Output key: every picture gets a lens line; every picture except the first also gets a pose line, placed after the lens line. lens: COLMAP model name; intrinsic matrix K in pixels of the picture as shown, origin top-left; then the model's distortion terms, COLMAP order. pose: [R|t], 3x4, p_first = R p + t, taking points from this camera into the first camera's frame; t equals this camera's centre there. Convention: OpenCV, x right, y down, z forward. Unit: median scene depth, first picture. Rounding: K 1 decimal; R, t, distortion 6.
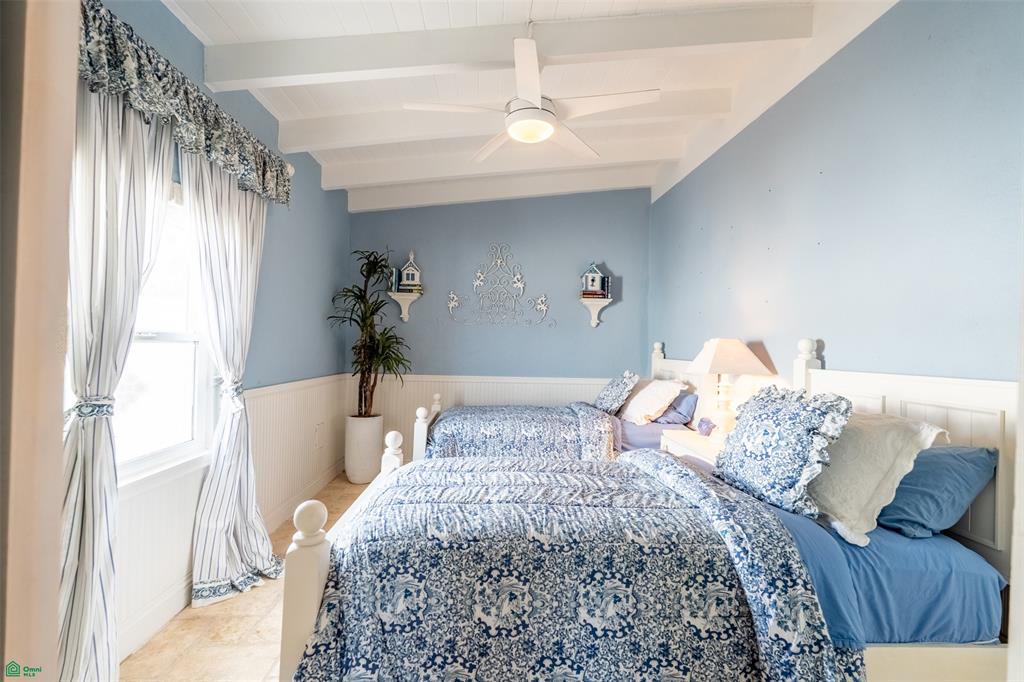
lens RADIAL K [[461.1, 0, 510.0], [0, 461.1, 337.1], [0, 0, 1]] dist [-0.002898, 0.001345]
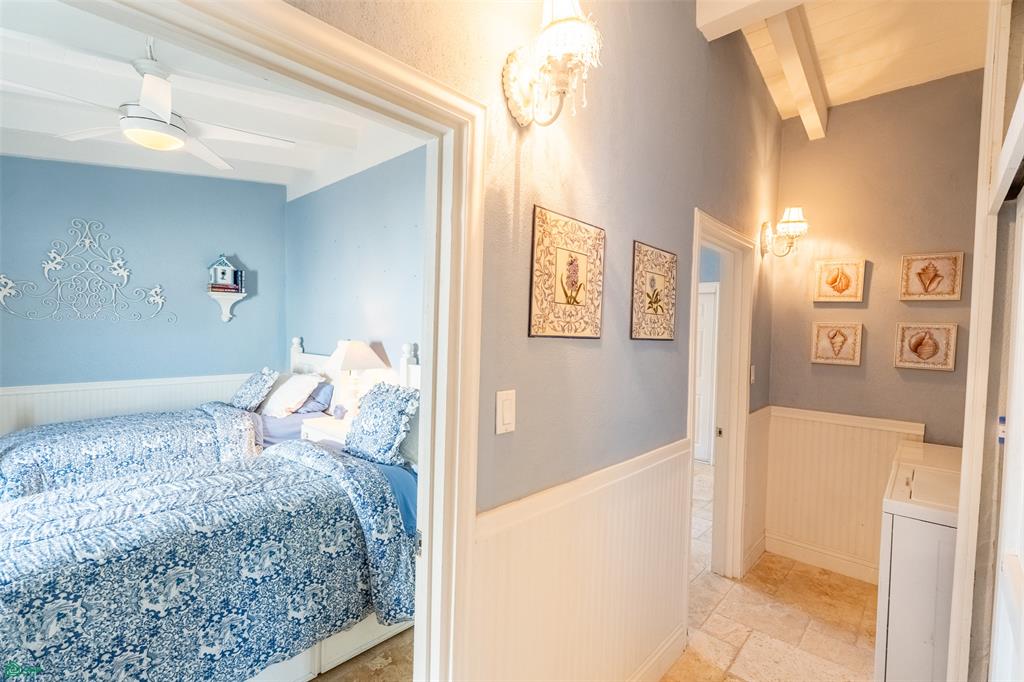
lens RADIAL K [[461.1, 0, 519.7], [0, 461.1, 341.0], [0, 0, 1]] dist [-0.002898, 0.001345]
pose [[0.722444, -0.033694, 0.690608, -0.144042], [-0.004912, 0.998537, 0.053856, -0.132066], [-0.691412, -0.042300, 0.721221, -0.428661]]
